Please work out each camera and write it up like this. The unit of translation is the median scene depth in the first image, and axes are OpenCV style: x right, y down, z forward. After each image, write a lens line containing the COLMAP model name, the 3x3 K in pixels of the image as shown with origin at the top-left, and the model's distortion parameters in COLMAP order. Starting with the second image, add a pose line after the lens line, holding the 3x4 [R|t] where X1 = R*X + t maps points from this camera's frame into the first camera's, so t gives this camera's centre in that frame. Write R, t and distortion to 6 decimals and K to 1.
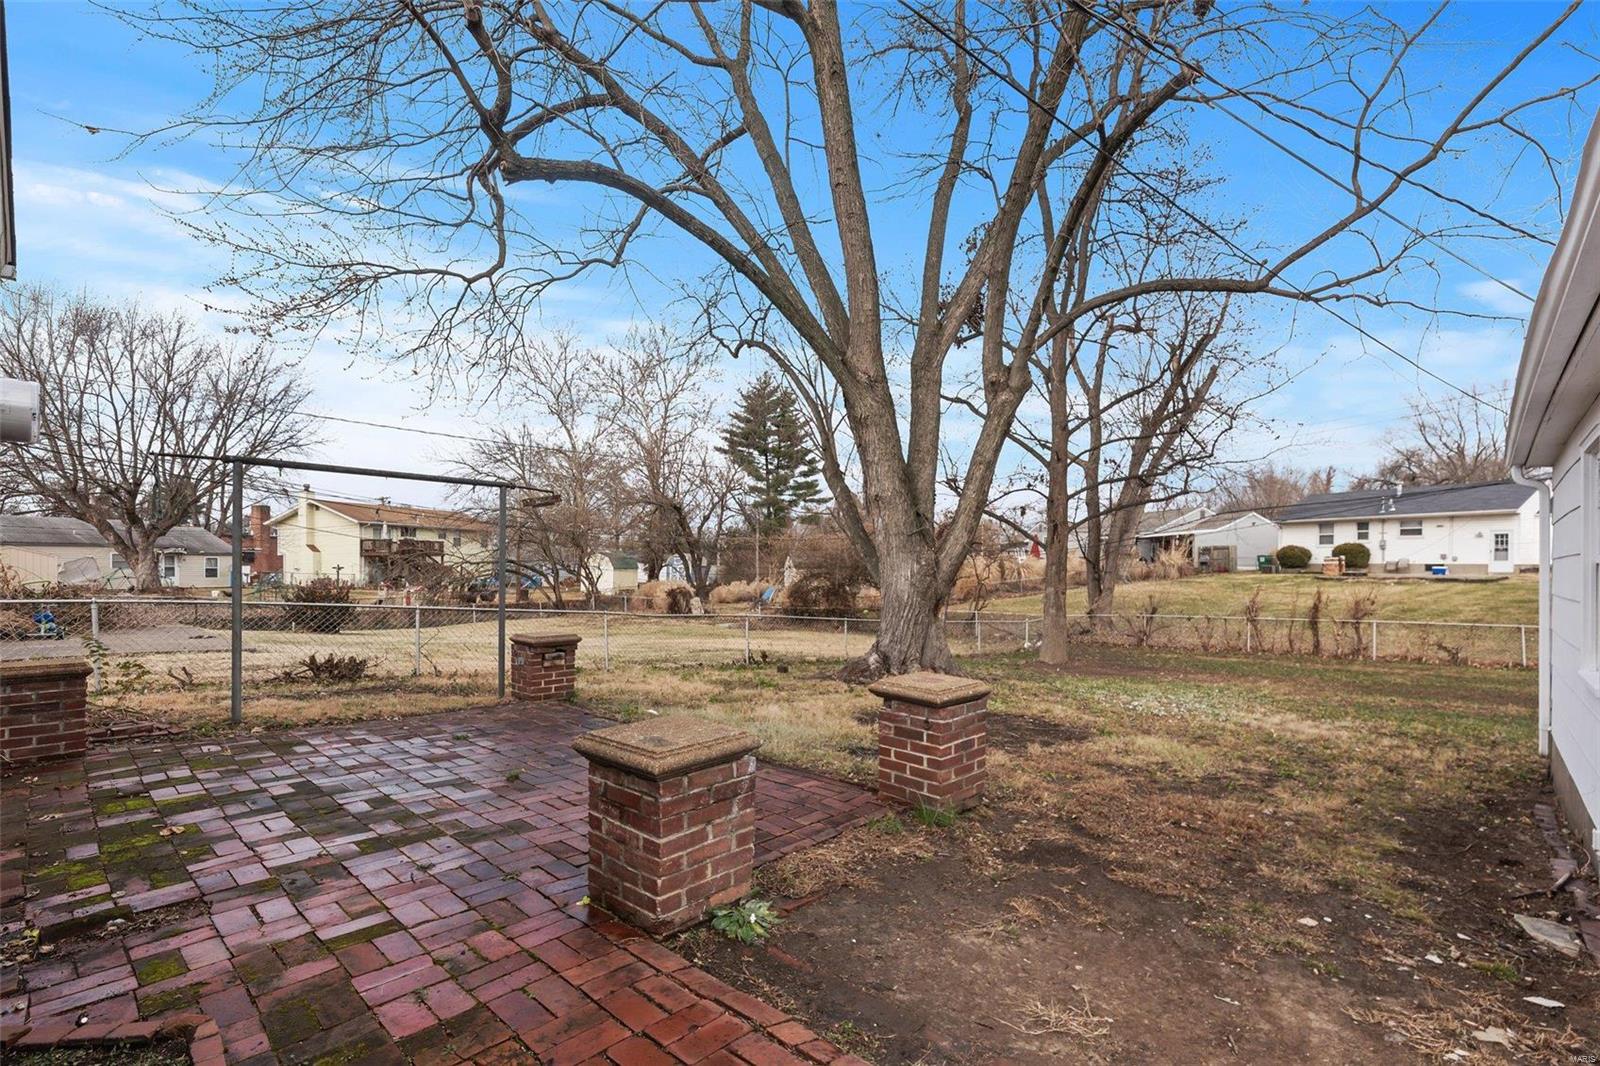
lens RADIAL K [[706.1, 0, 836.9], [0, 706.1, 566.5], [0, 0, 1]] dist [0.000881, 0.000460]
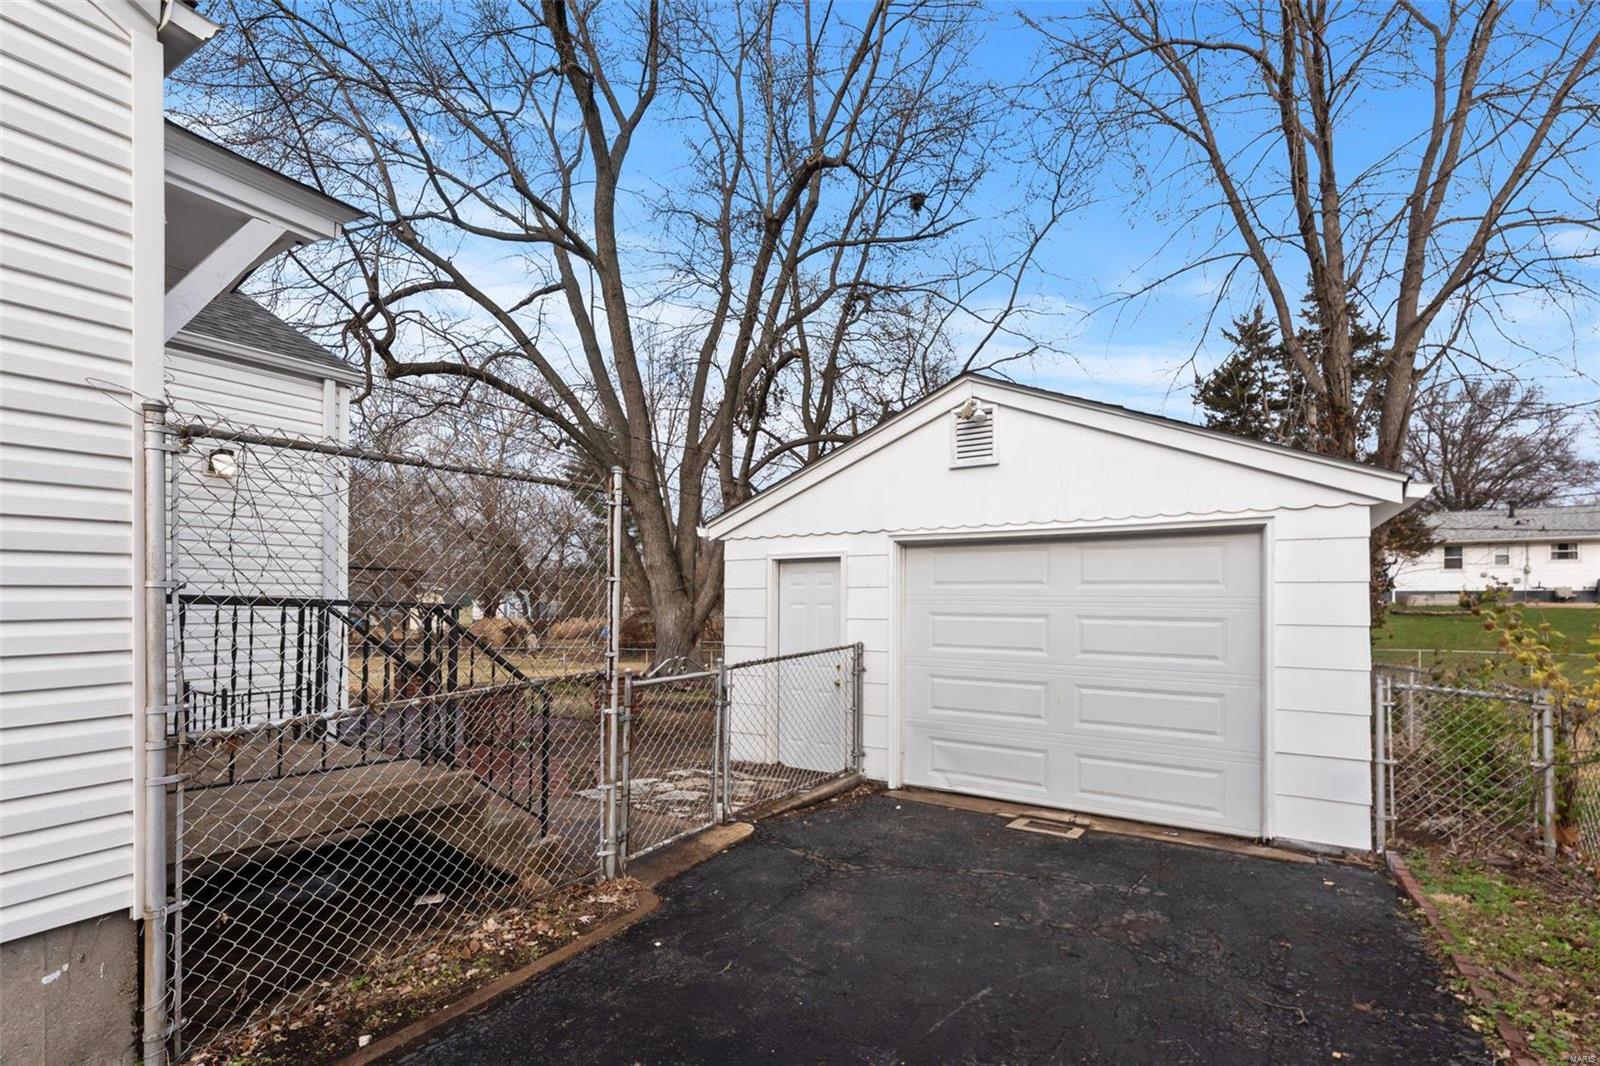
lens RADIAL K [[703.3, 0, 834.0], [0, 703.3, 592.8], [0, 0, 1]] dist [0.001671, 0.000190]
pose [[0.979917, -0.004018, 0.199366, 0.135332], [0.005938, 0.999942, -0.009037, -0.025143], [-0.199318, 0.010039, 0.979883, -0.517862]]
